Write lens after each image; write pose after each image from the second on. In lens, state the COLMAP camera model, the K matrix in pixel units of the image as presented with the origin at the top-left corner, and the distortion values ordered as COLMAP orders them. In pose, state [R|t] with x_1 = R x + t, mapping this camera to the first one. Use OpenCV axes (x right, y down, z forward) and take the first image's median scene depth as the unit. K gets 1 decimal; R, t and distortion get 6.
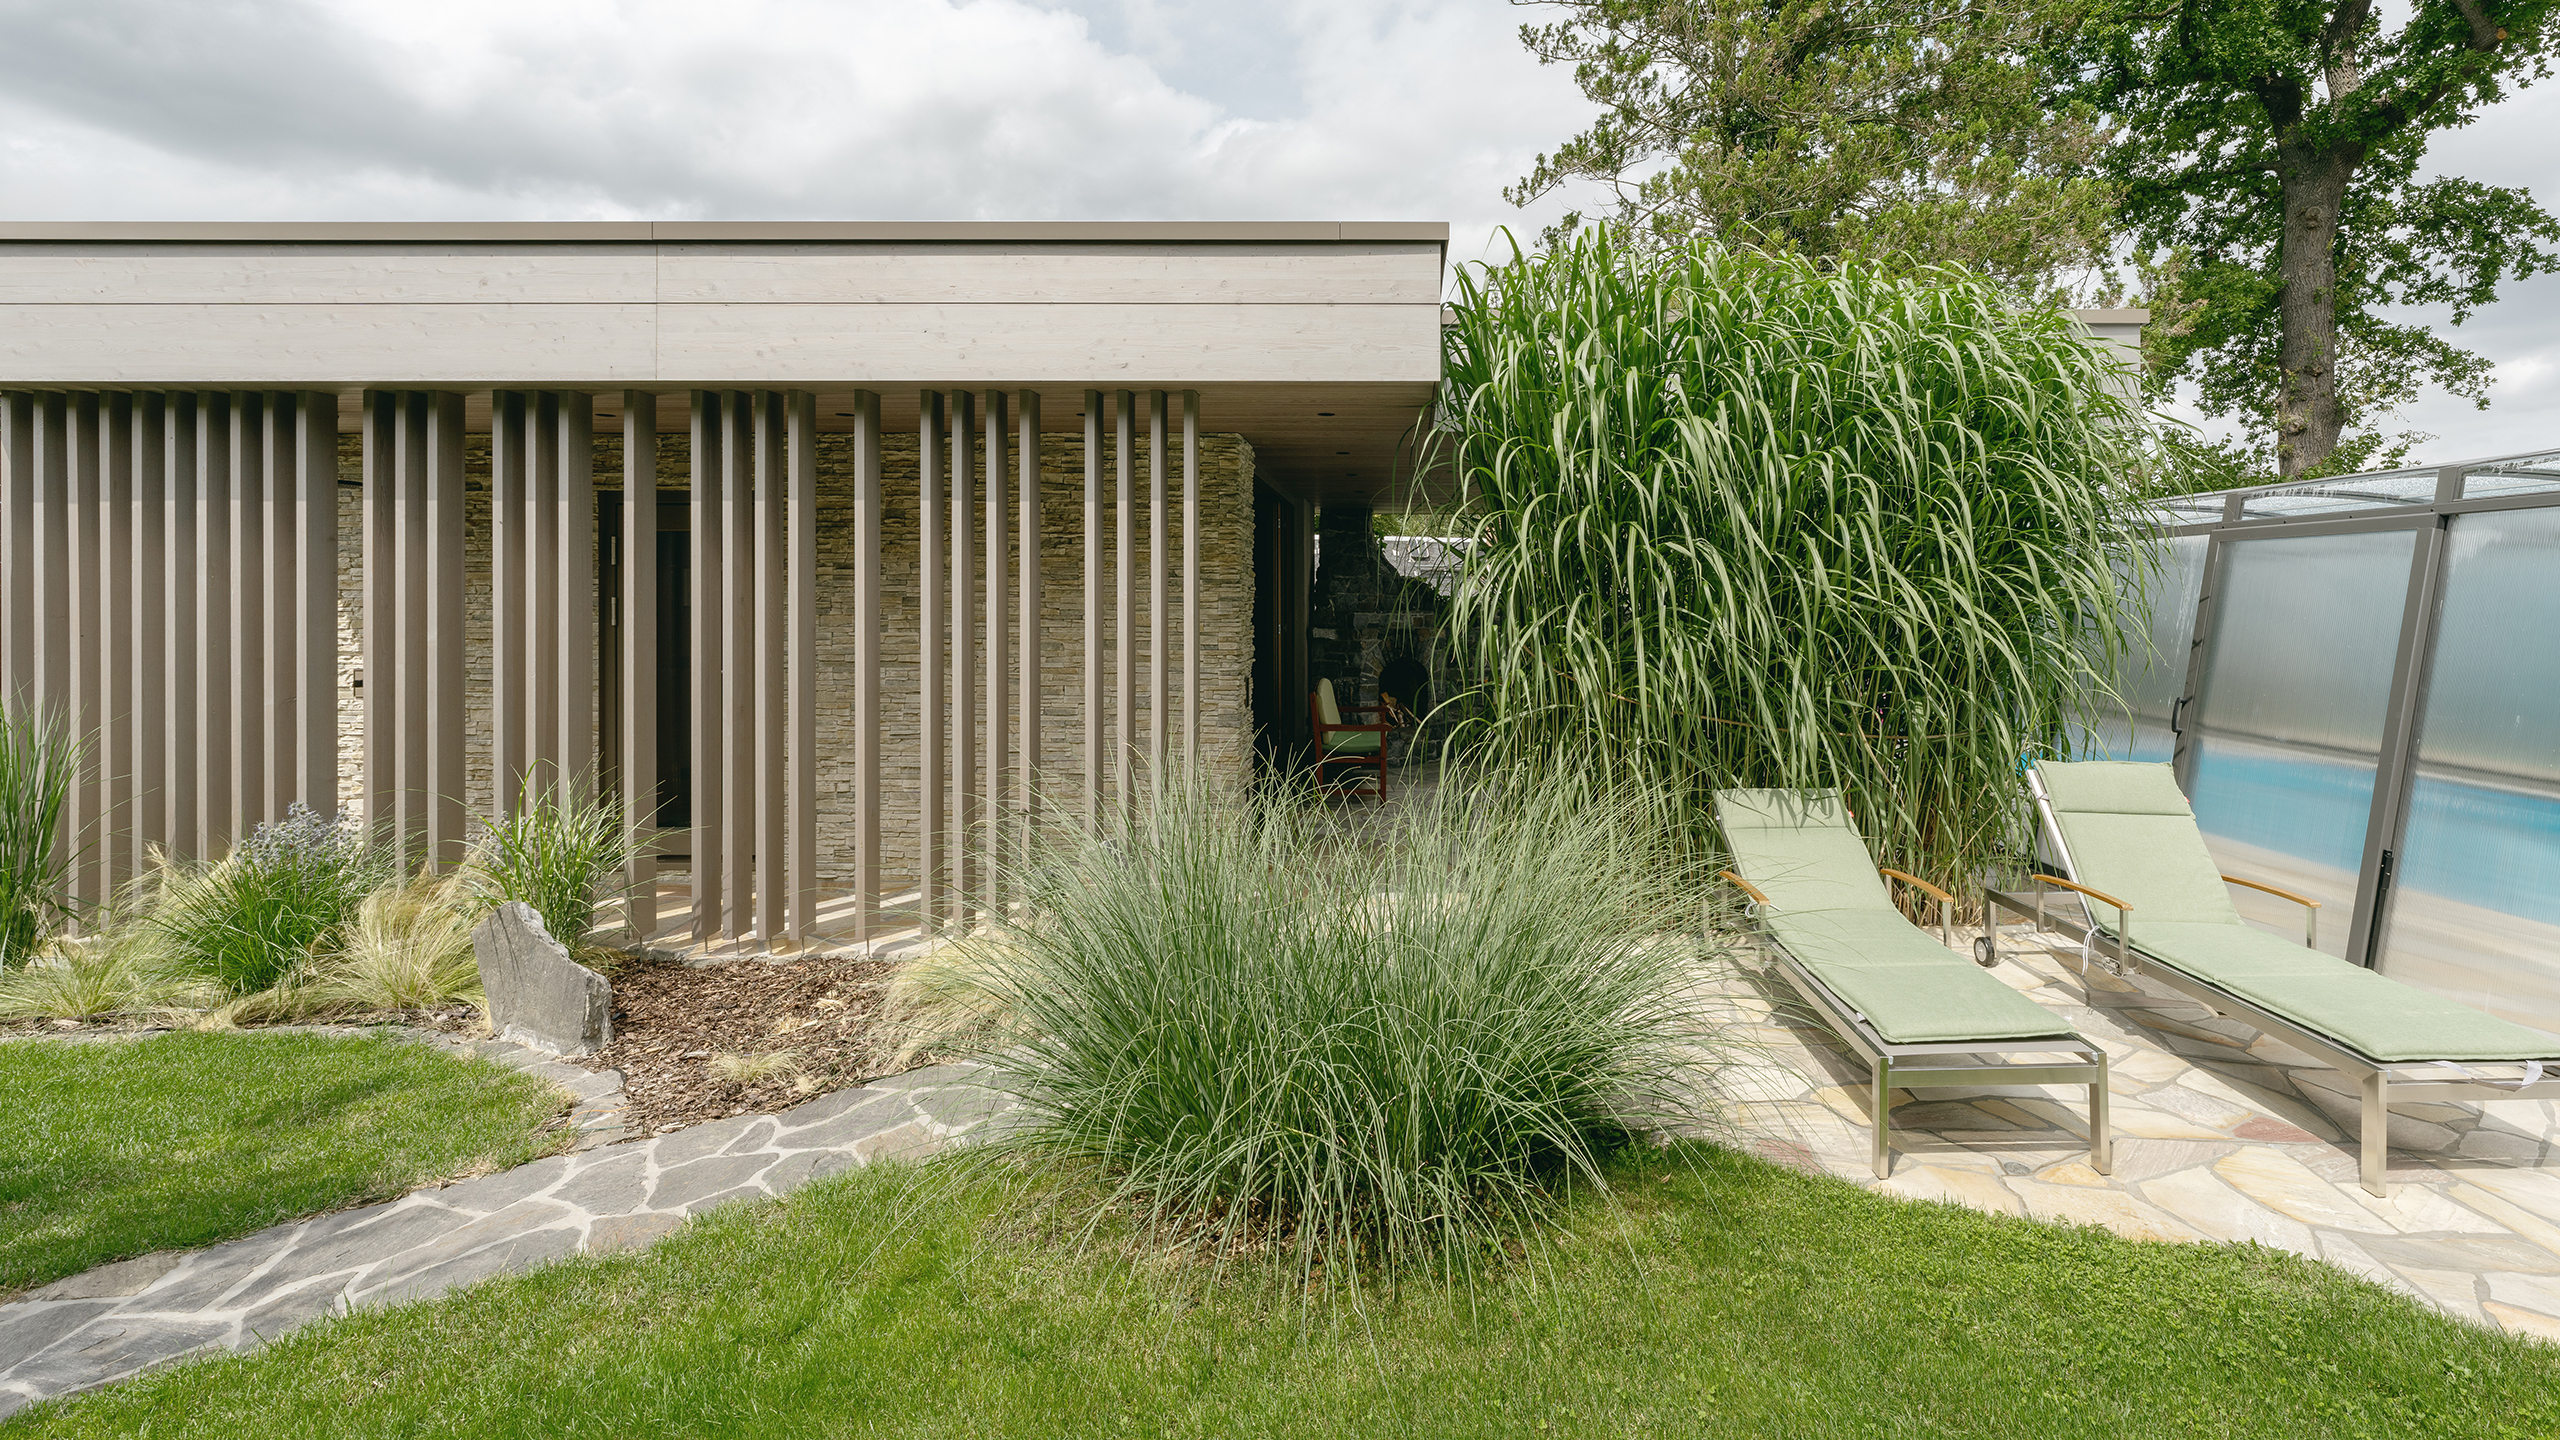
lens RADIAL K [[1025.5, 0, 1283.4], [0, 1025.5, 729.5], [0, 0, 1]] dist [-0.000409, -0.000695]
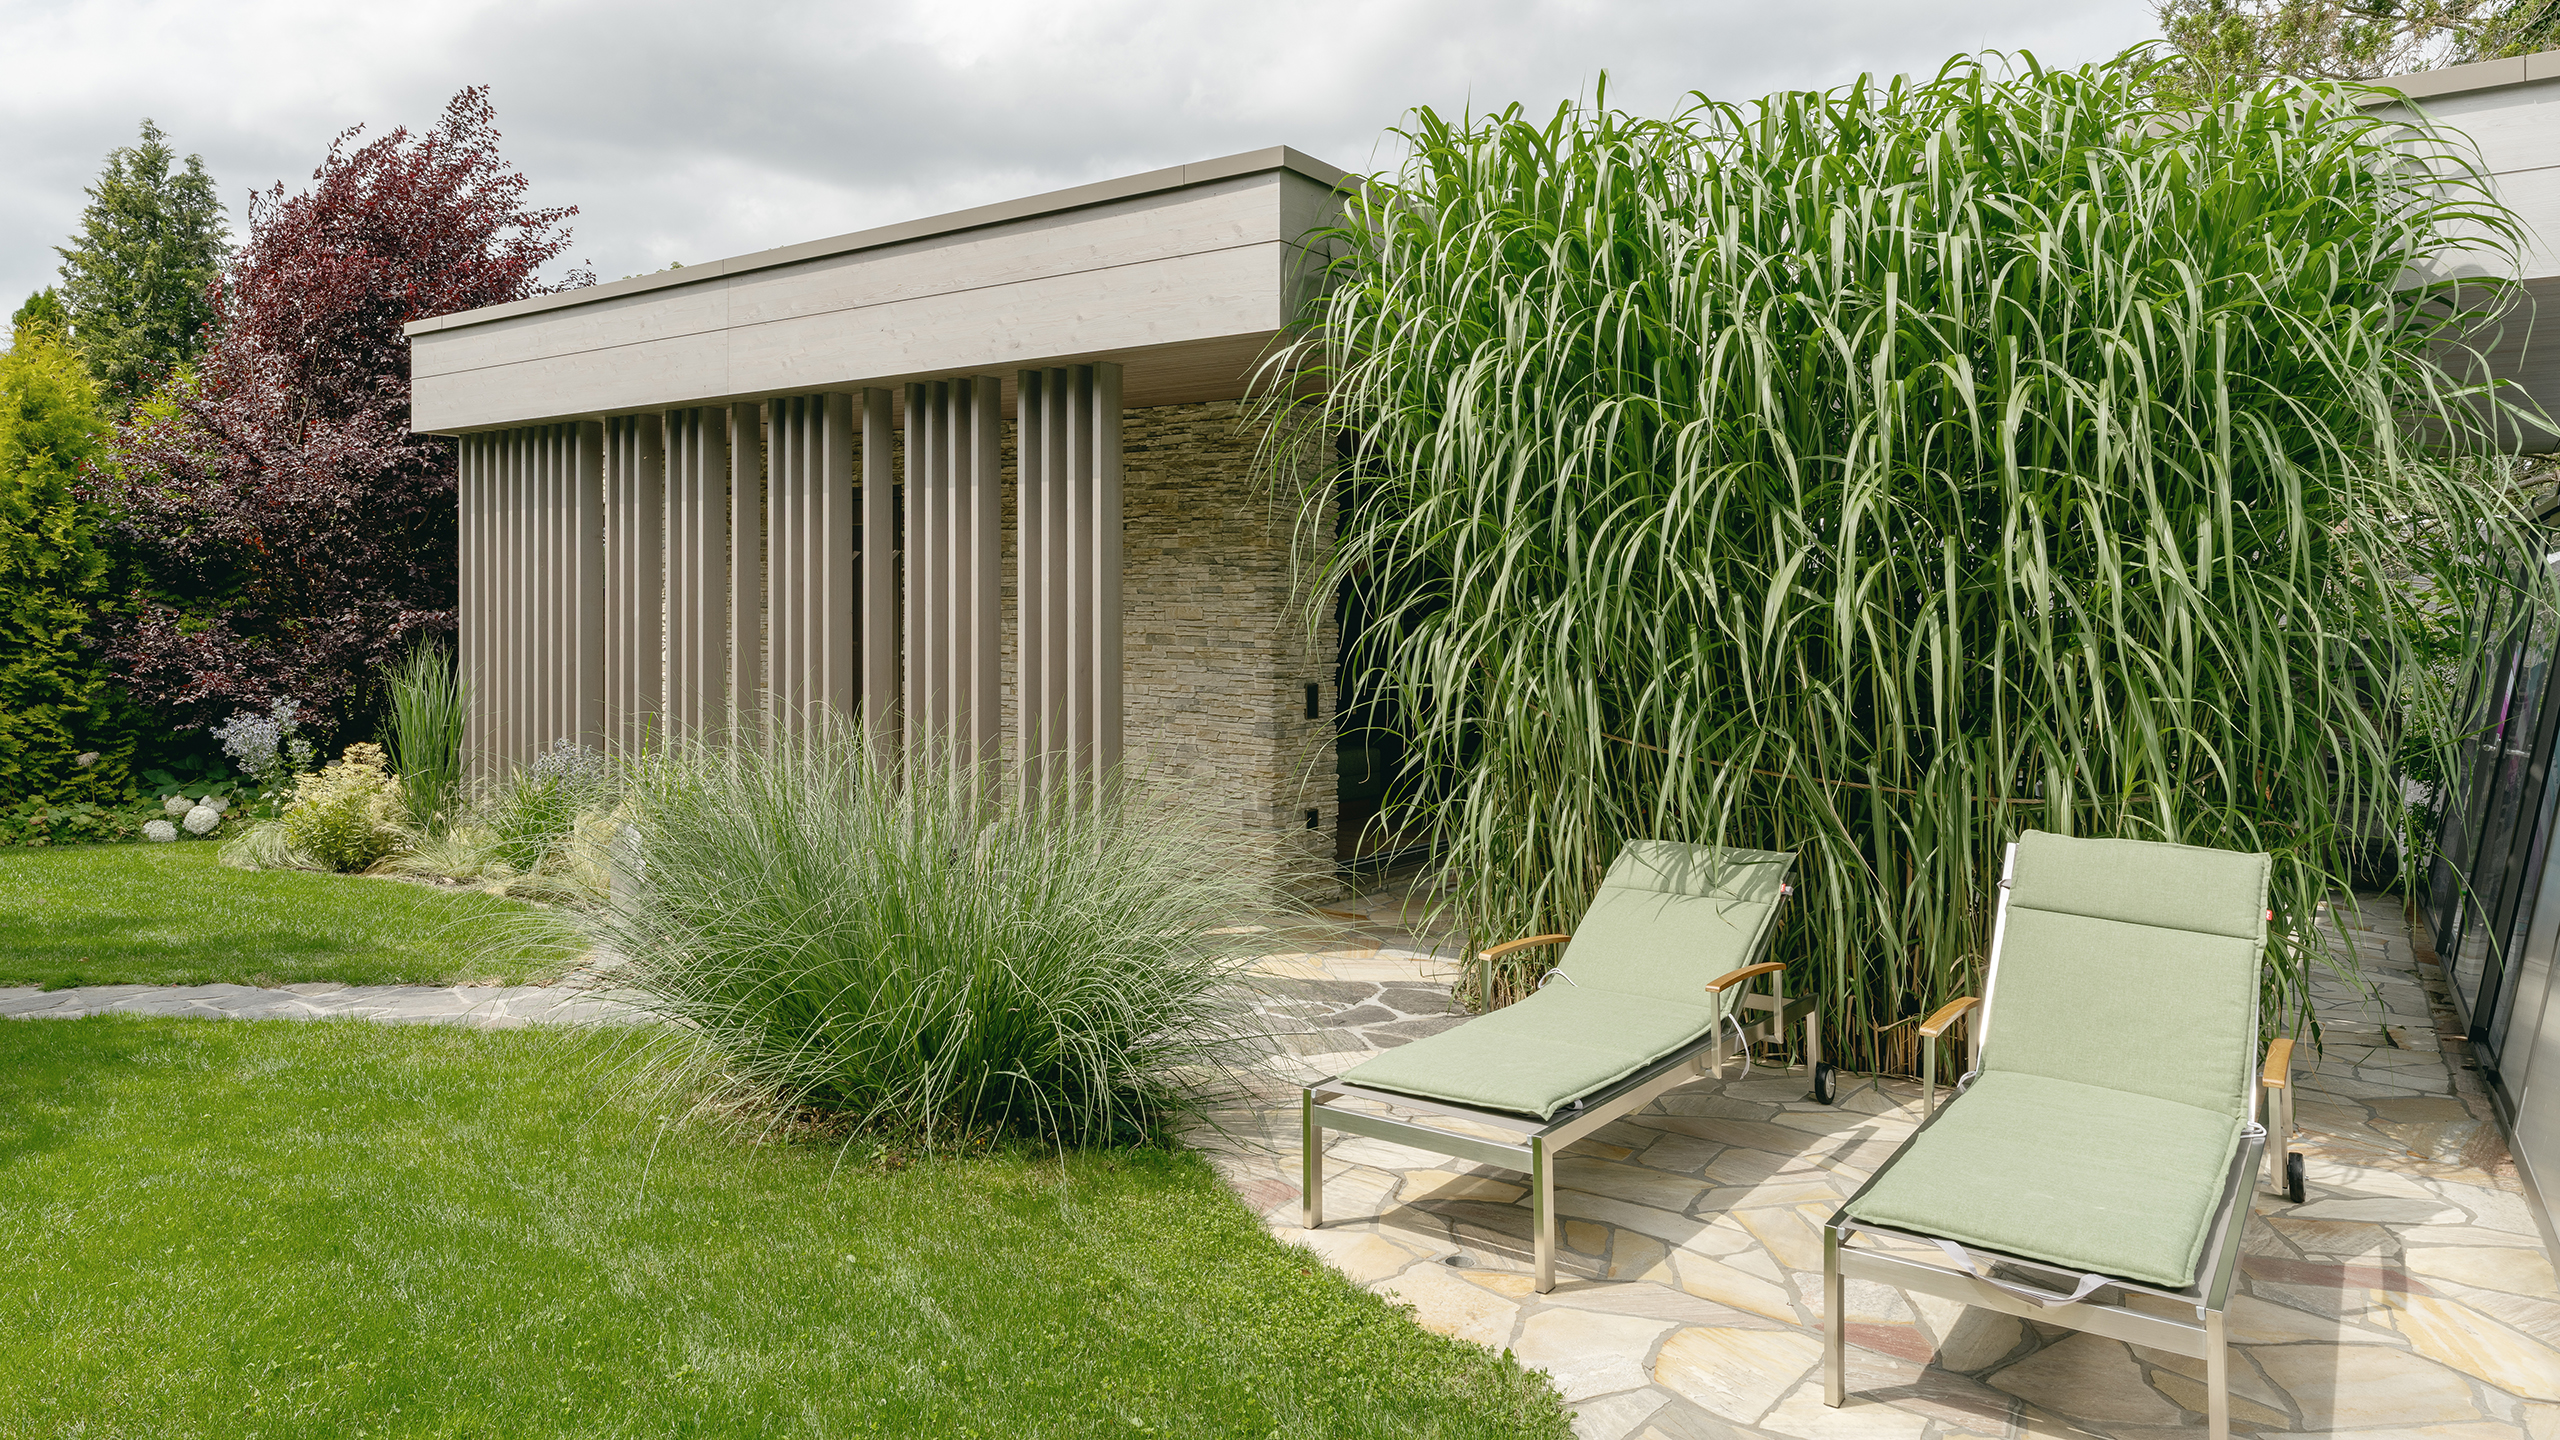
lens RADIAL K [[1614.8, 0, 1280.0], [0, 1614.8, 720.0], [0, 0, 1]] dist [0.002739, 0.000116]
pose [[0.806709, 0.054840, -0.588398, 0.990431], [-0.086576, 0.995909, -0.025878, 0.030370], [0.584572, 0.071818, 0.808157, -0.120761]]
